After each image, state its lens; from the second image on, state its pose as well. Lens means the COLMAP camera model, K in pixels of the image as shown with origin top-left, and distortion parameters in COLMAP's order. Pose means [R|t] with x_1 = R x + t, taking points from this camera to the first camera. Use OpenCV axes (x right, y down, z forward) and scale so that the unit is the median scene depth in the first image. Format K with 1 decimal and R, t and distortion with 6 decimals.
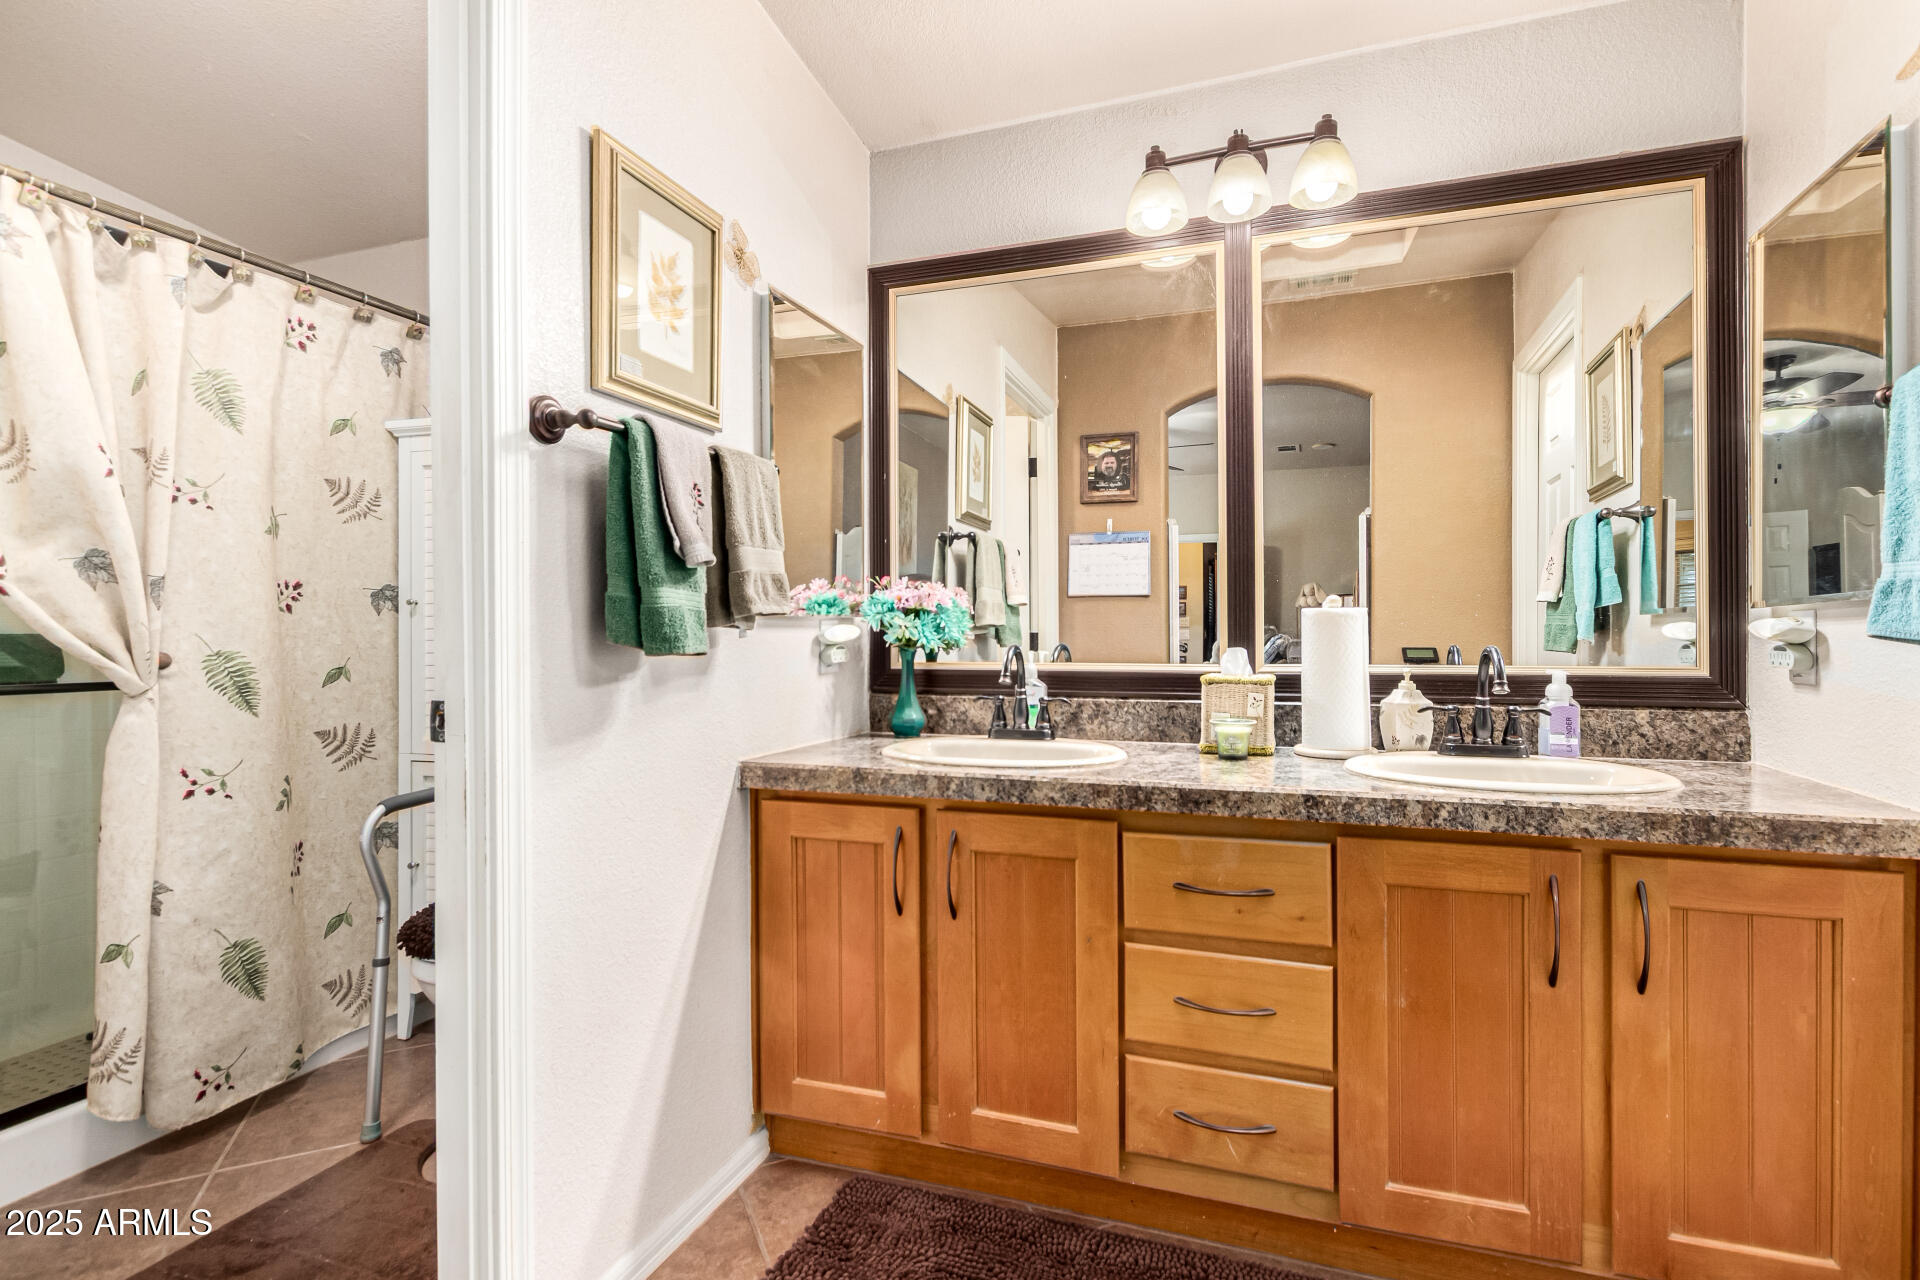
lens RADIAL K [[895.3, 0, 992.1], [0, 895.3, 642.4], [0, 0, 1]] dist [0.010002, -0.004514]
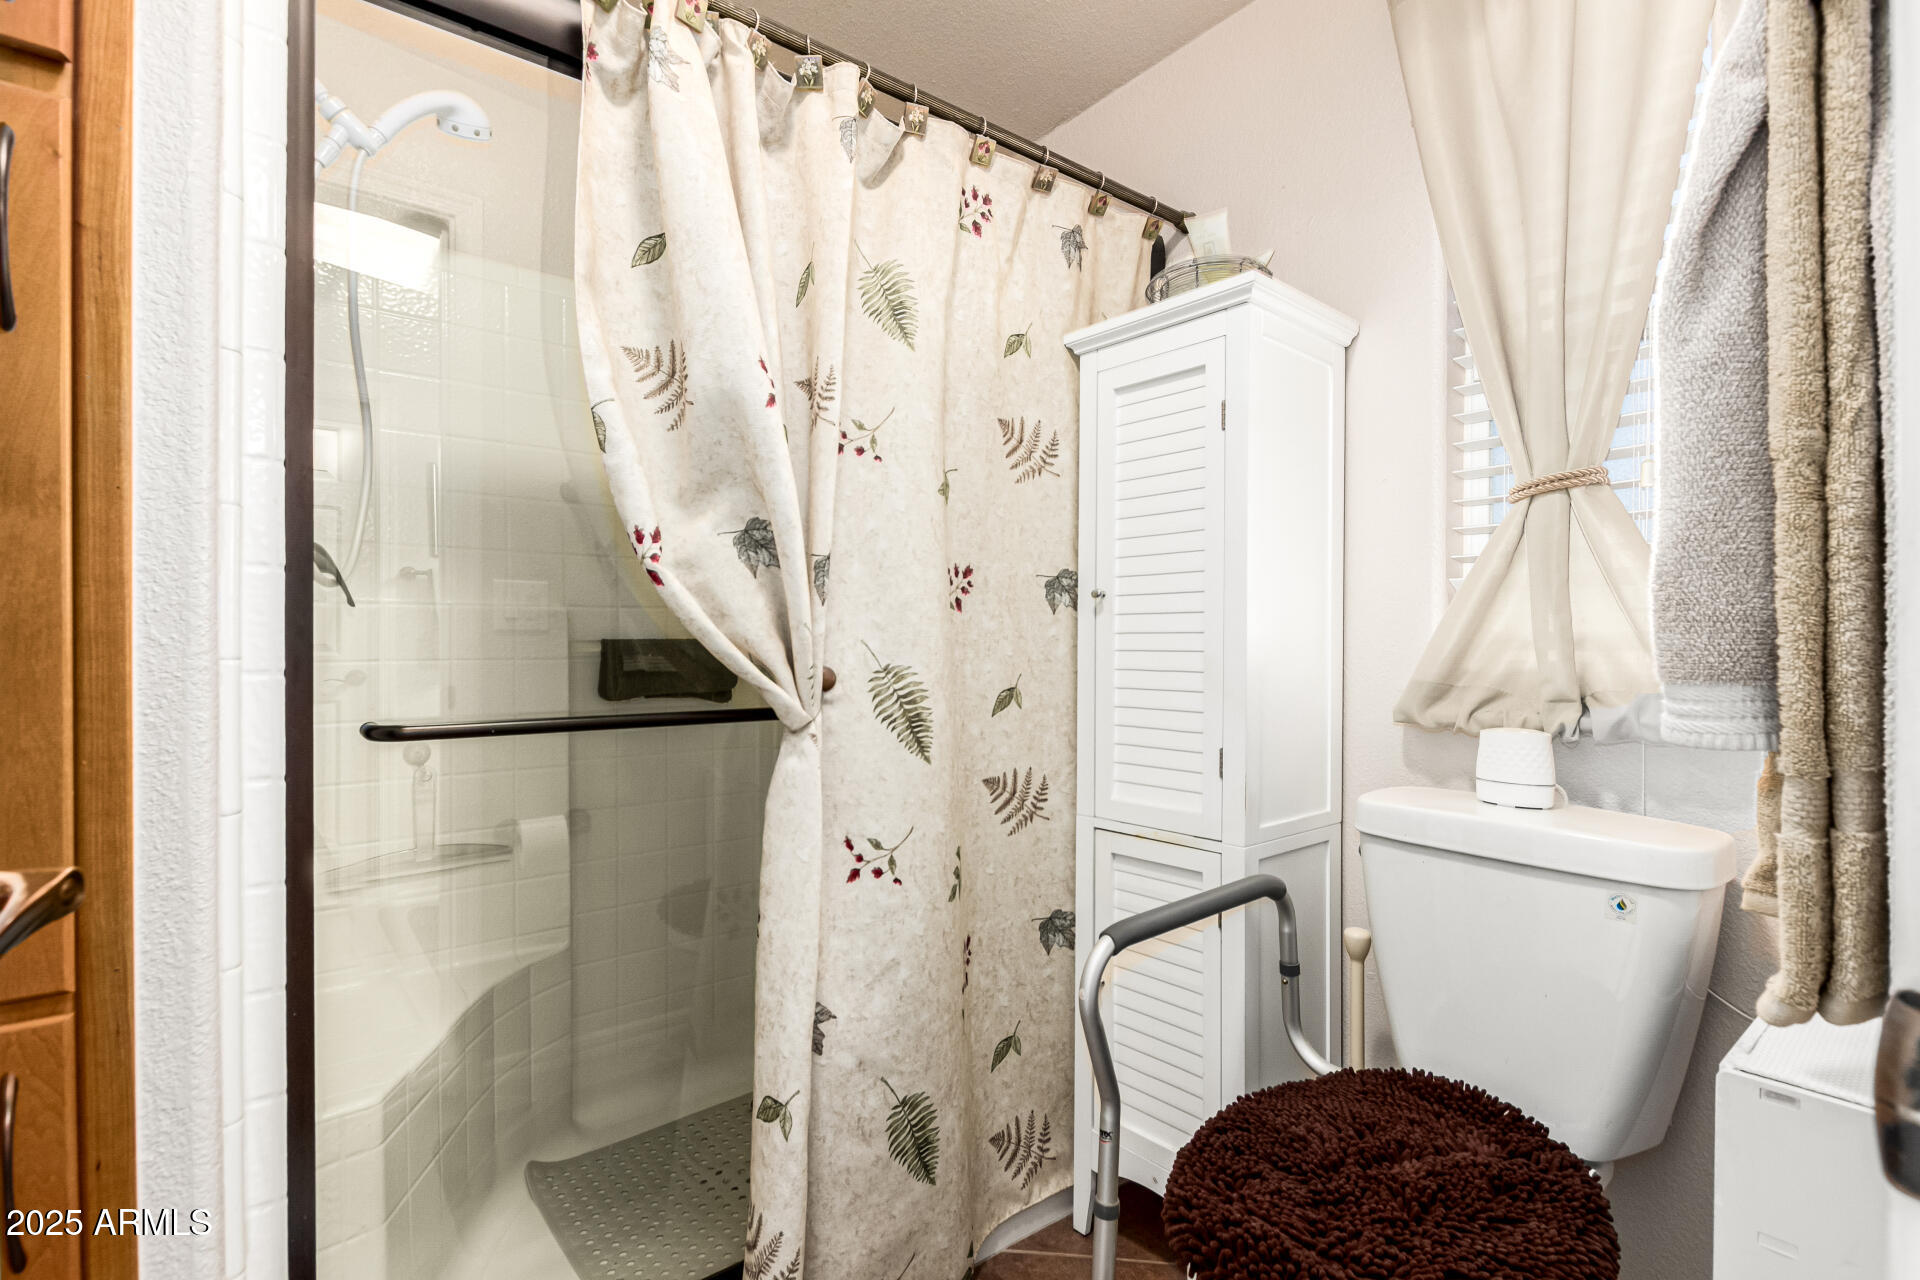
lens RADIAL K [[895.3, 0, 966.3], [0, 895.3, 640.0], [0, 0, 1]] dist [0.010002, -0.004514]
pose [[0.837783, -0.002612, -0.545997, -0.435024], [-0.004437, 0.999923, -0.011591, -0.002050], [0.545986, 0.012134, 0.837707, 0.459723]]
